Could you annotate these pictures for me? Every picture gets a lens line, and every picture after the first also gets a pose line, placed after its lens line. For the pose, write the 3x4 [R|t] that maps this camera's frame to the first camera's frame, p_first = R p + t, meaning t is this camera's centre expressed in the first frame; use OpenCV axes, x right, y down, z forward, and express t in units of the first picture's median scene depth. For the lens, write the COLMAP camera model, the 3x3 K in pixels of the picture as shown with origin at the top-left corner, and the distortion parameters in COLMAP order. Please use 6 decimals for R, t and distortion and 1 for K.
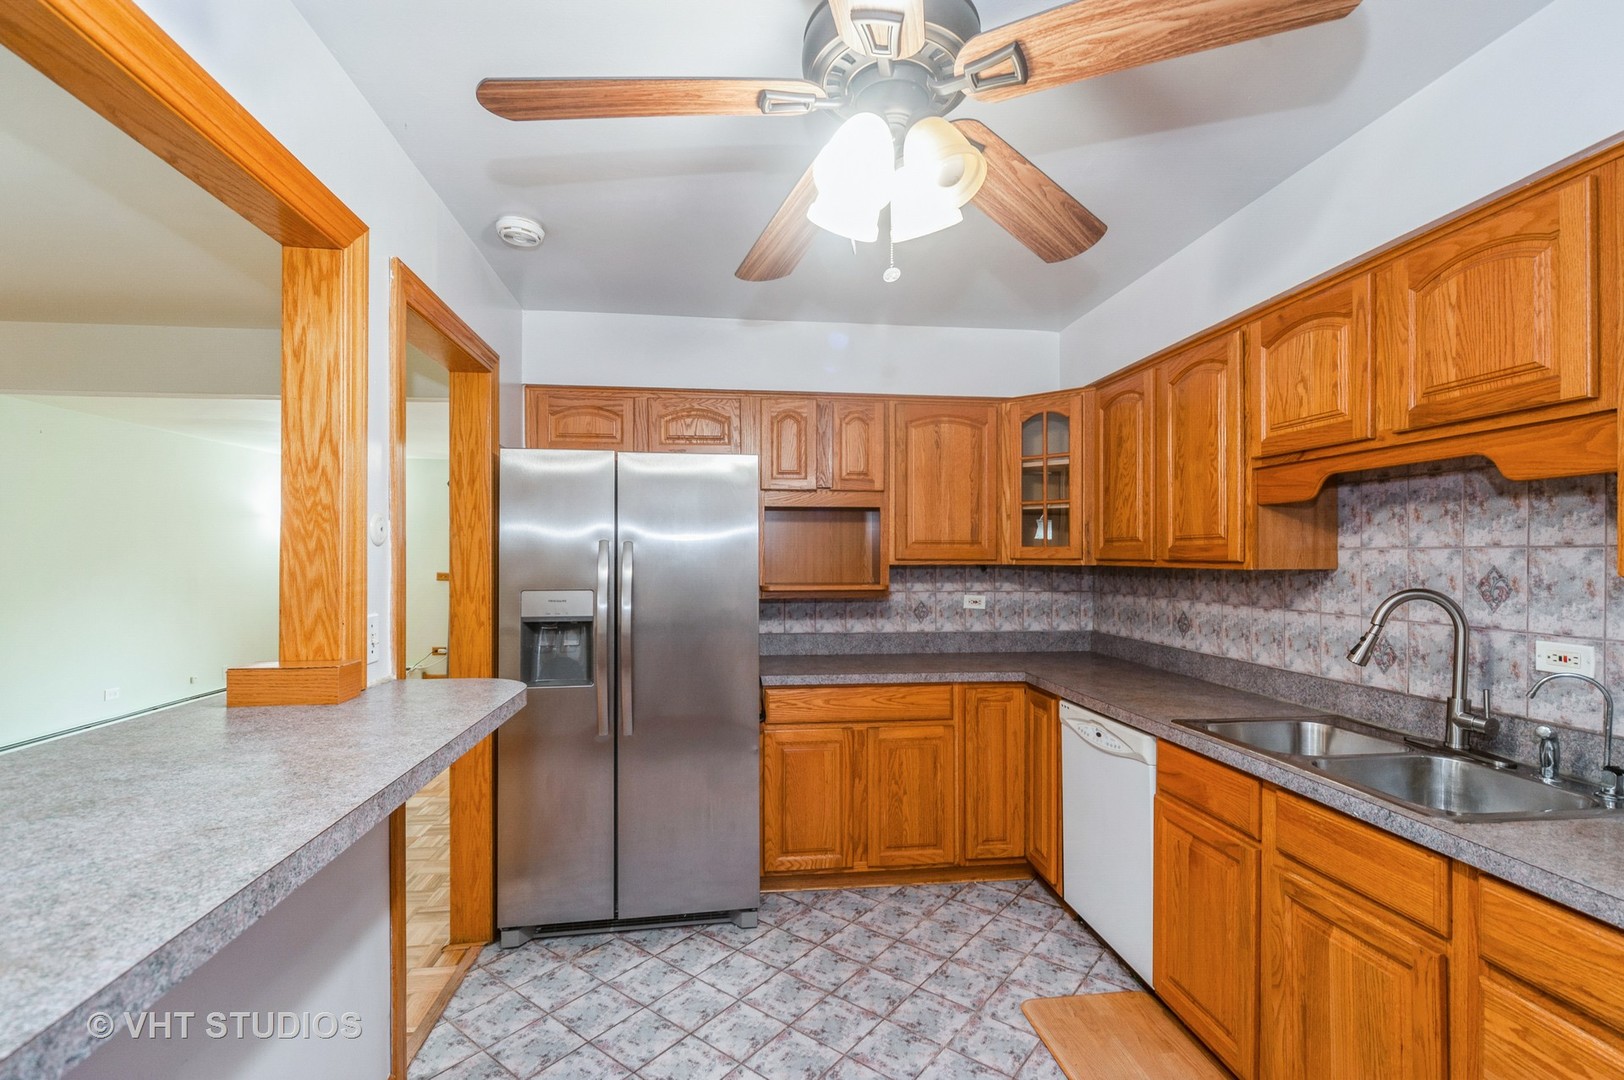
lens RADIAL K [[726.2, 0, 811.7], [0, 726.2, 554.4], [0, 0, 1]] dist [0.000376, 0.000179]
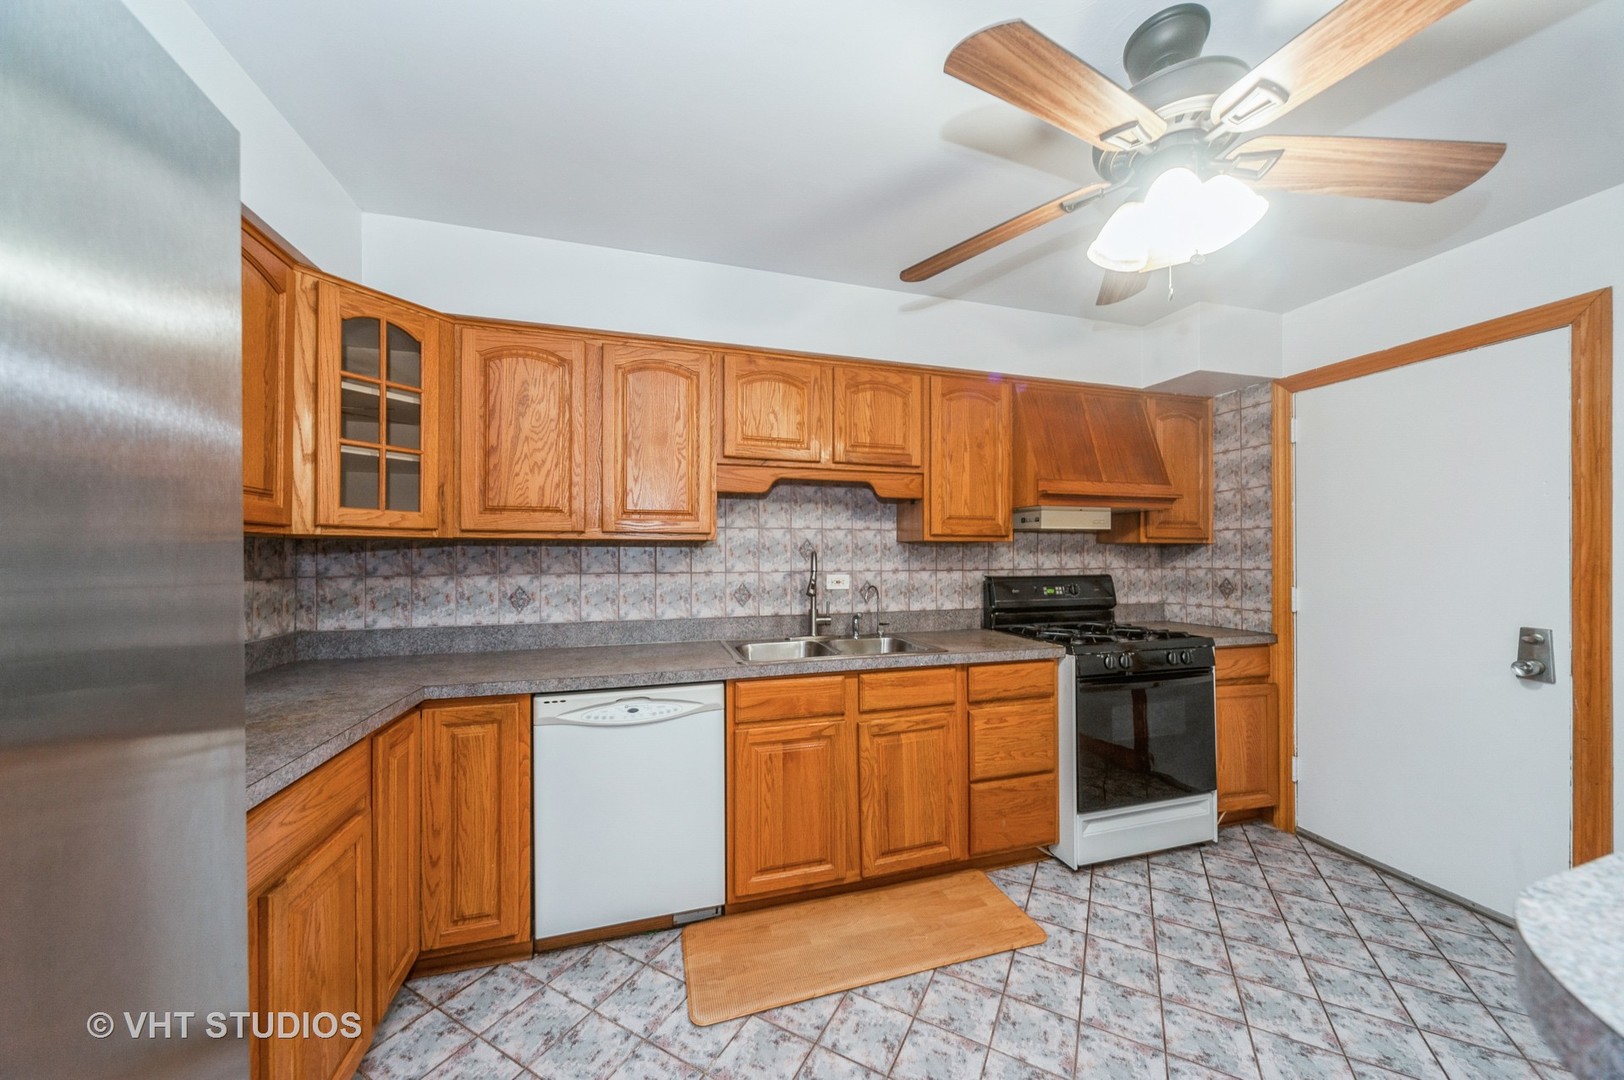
lens RADIAL K [[559.2, 0, 817.0], [0, 559.2, 548.7], [0, 0, 1]] dist [-0.002411, 0.000093]
pose [[-0.172841, 0.010018, 0.984899, -0.416431], [-0.001435, 0.999945, -0.010423, 0.046292], [-0.984949, -0.003214, -0.172817, 0.983722]]
